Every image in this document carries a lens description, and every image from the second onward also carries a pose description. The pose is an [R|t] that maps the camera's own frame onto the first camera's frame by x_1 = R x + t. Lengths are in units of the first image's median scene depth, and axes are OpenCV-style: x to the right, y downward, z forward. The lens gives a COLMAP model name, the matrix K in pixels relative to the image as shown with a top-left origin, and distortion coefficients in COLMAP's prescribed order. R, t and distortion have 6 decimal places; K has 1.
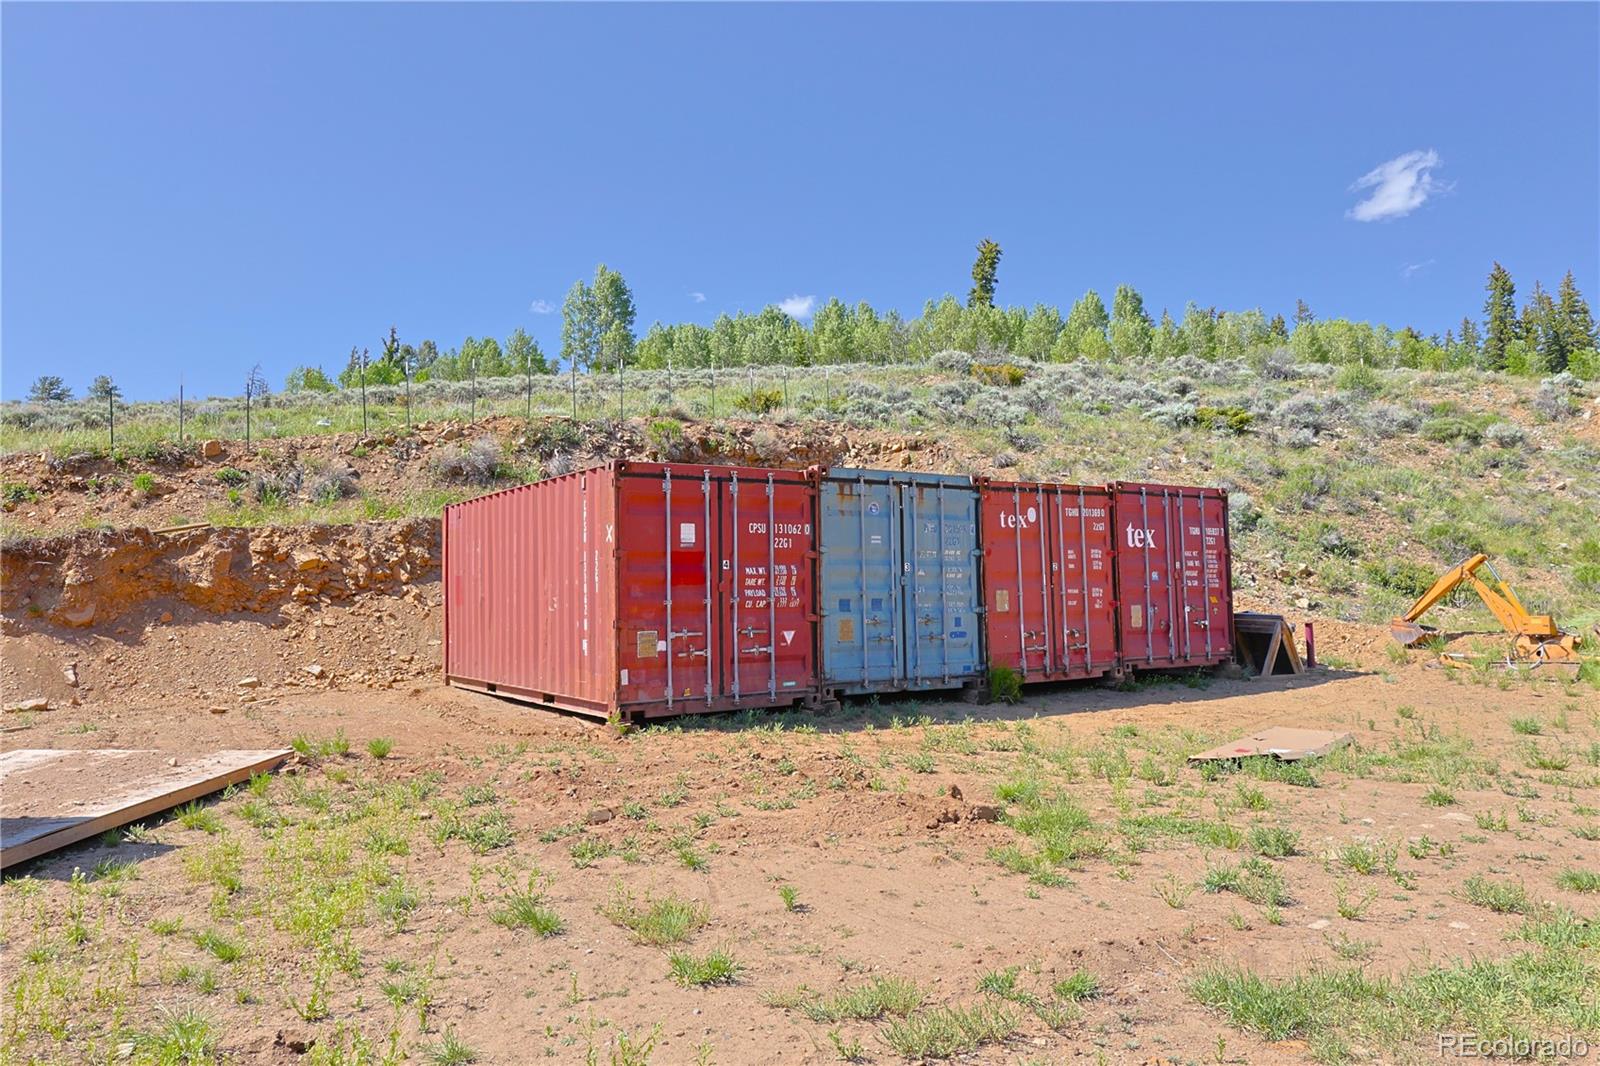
lens RADIAL K [[1091.0, 0, 792.4], [0, 1091.0, 571.3], [0, 0, 1]] dist [-0.003096, -0.002327]
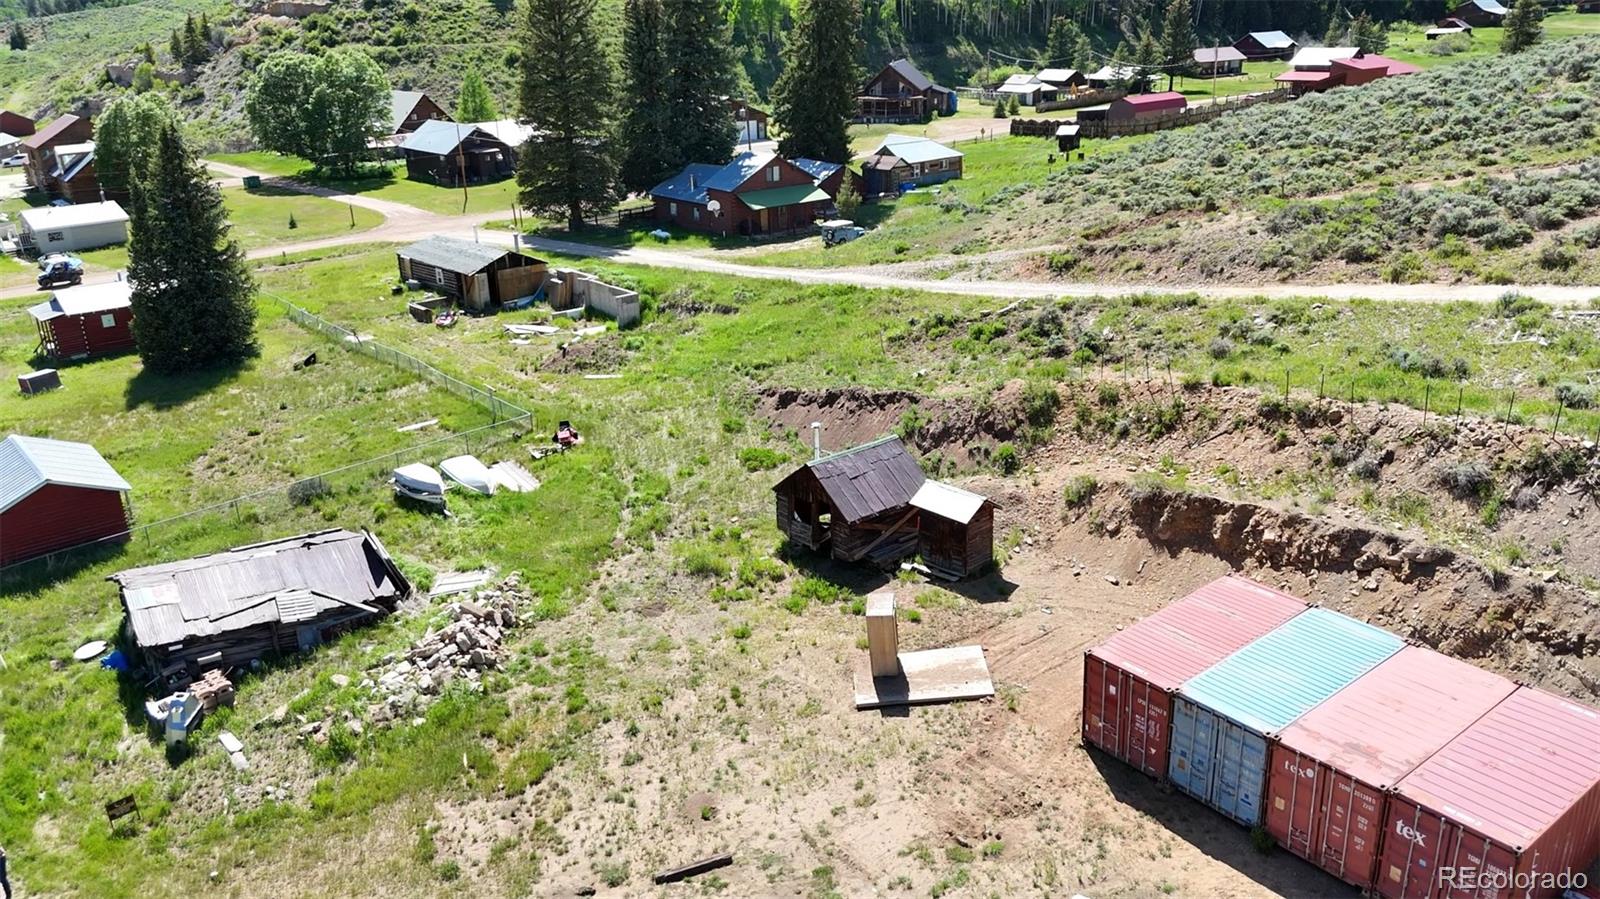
lens RADIAL K [[1189.2, 0, 800.0], [0, 1189.2, 449.5], [0, 0, 1]] dist [0.025151, -0.006158]
pose [[0.093039, 0.369021, -0.924753, 1.511605], [0.067383, 0.924318, 0.375627, -1.137392], [0.993380, -0.097261, 0.061132, 0.168246]]
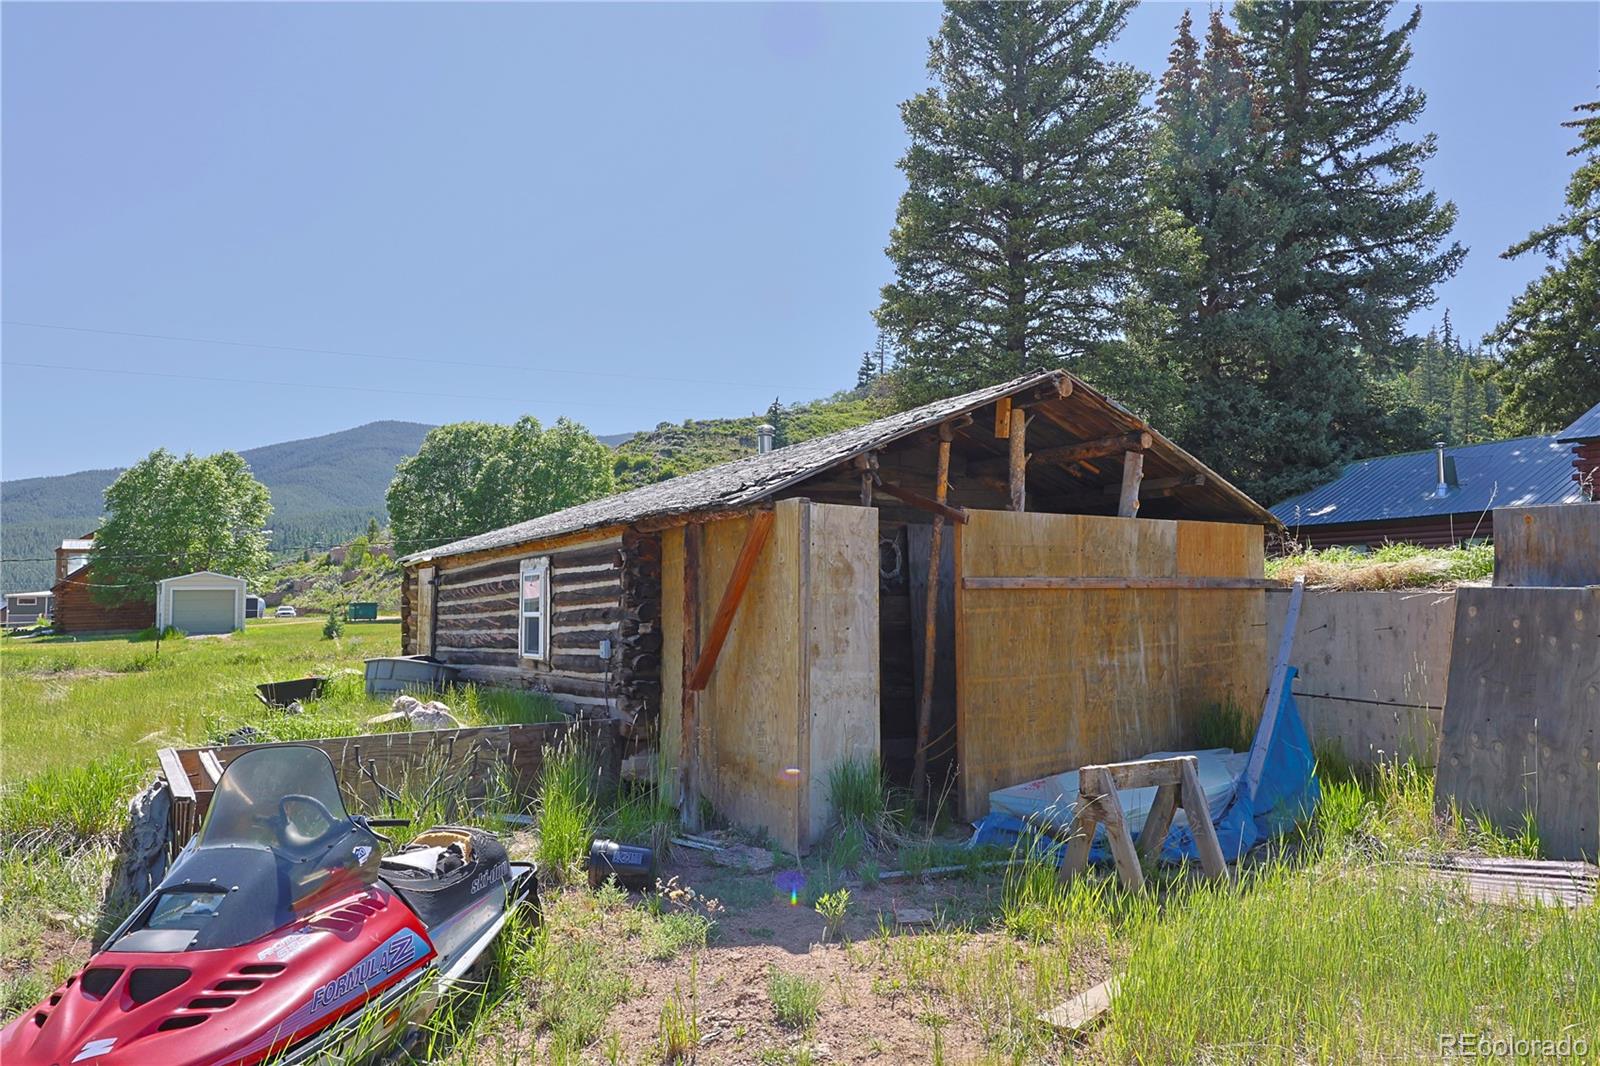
lens RADIAL K [[1079.9, 0, 800.0], [0, 1079.9, 533.0], [0, 0, 1]] dist [-0.003269, 0.045695]
pose [[-0.087787, -0.041955, -0.995255, -3.260202], [0.050099, 0.997662, -0.046476, 0.067981], [0.994879, -0.053942, -0.085480, -0.808671]]
